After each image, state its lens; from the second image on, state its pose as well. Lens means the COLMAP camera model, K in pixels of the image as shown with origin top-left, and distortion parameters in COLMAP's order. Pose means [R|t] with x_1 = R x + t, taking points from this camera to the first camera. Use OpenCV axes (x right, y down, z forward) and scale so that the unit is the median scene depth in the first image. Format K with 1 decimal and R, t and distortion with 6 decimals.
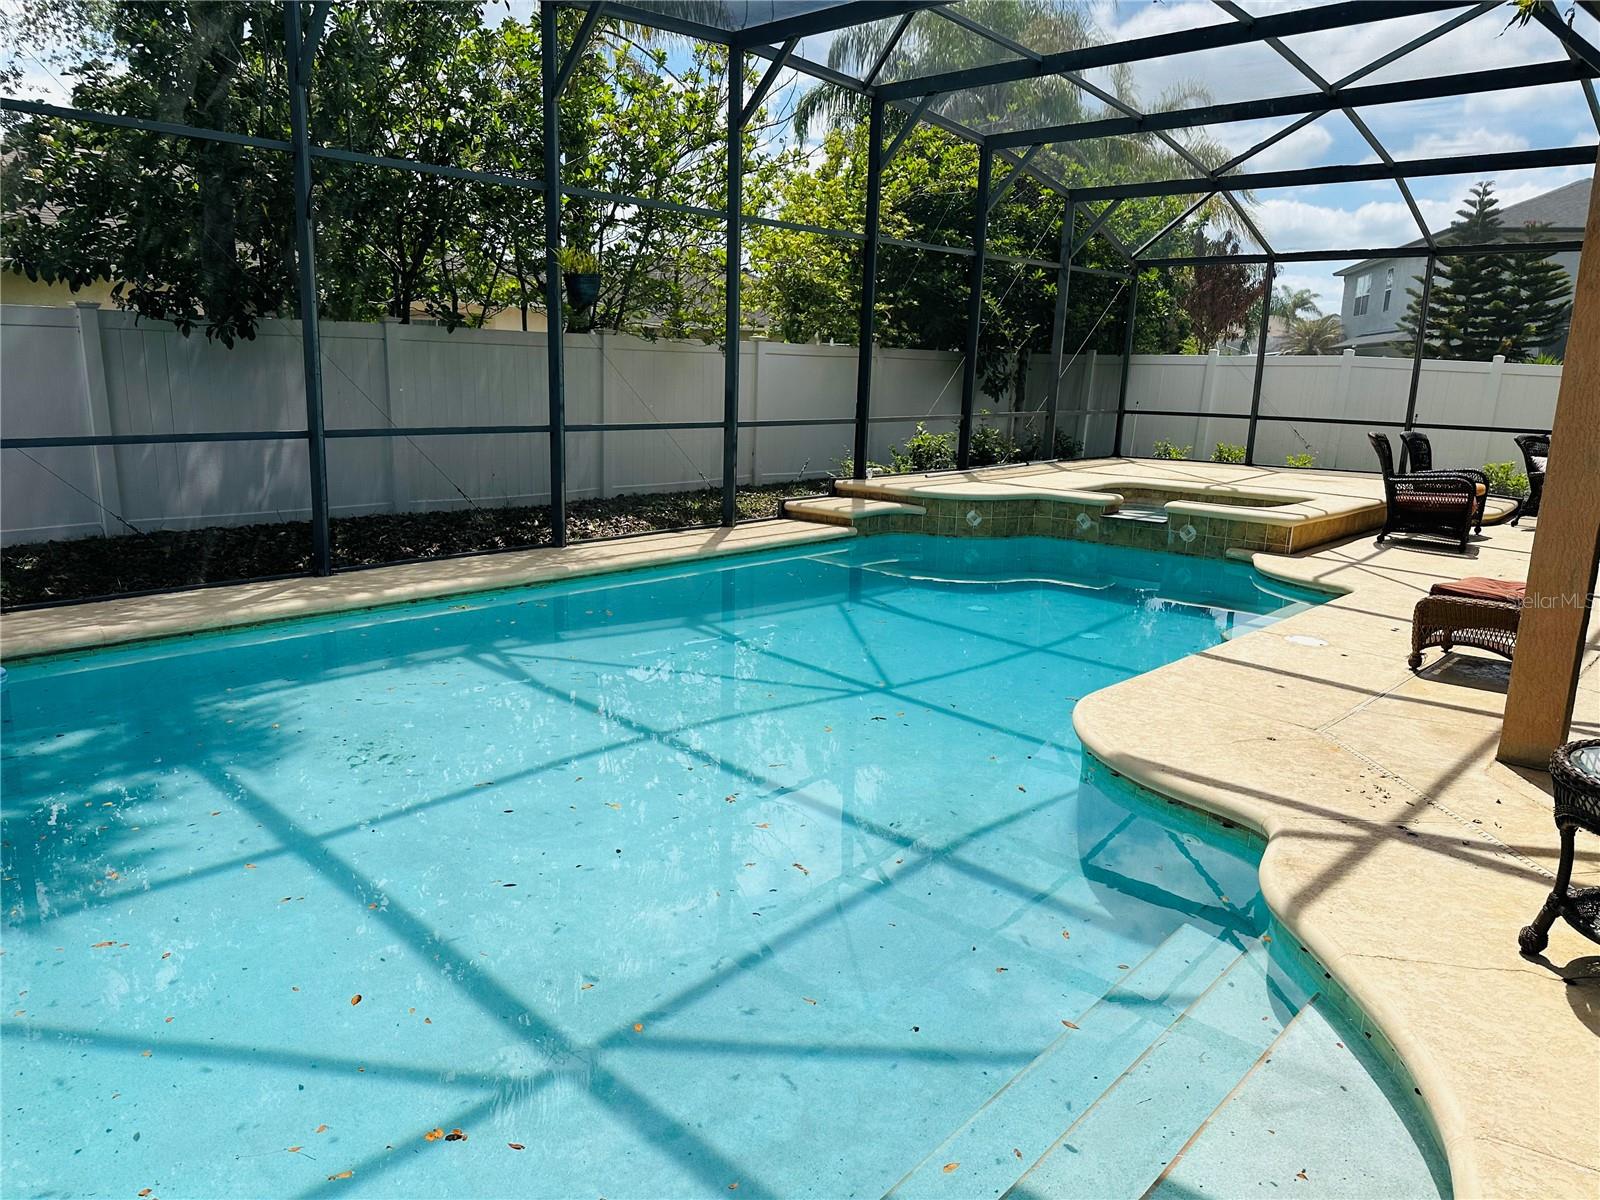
lens RADIAL K [[1113.6, 0, 810.2], [0, 1113.6, 599.0], [0, 0, 1]] dist [0.130038, -0.189771]
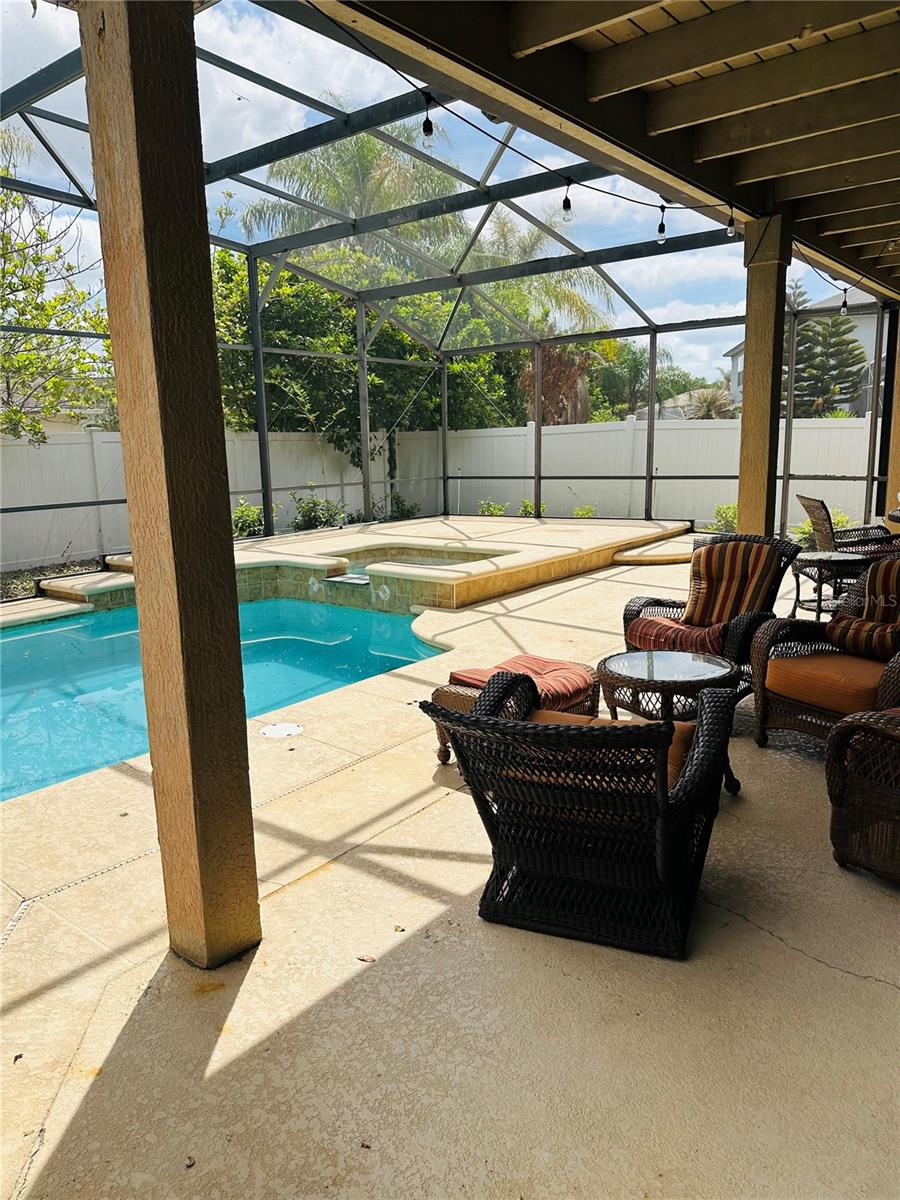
lens RADIAL K [[835.2, 0, 449.4], [0, 835.2, 614.9], [0, 0, 1]] dist [0.130038, -0.189771]
pose [[0.995747, -0.065907, 0.064376, 0.314045], [0.066060, 0.997816, -0.000261, -0.029173], [-0.064218, 0.004512, 0.997926, 0.162081]]
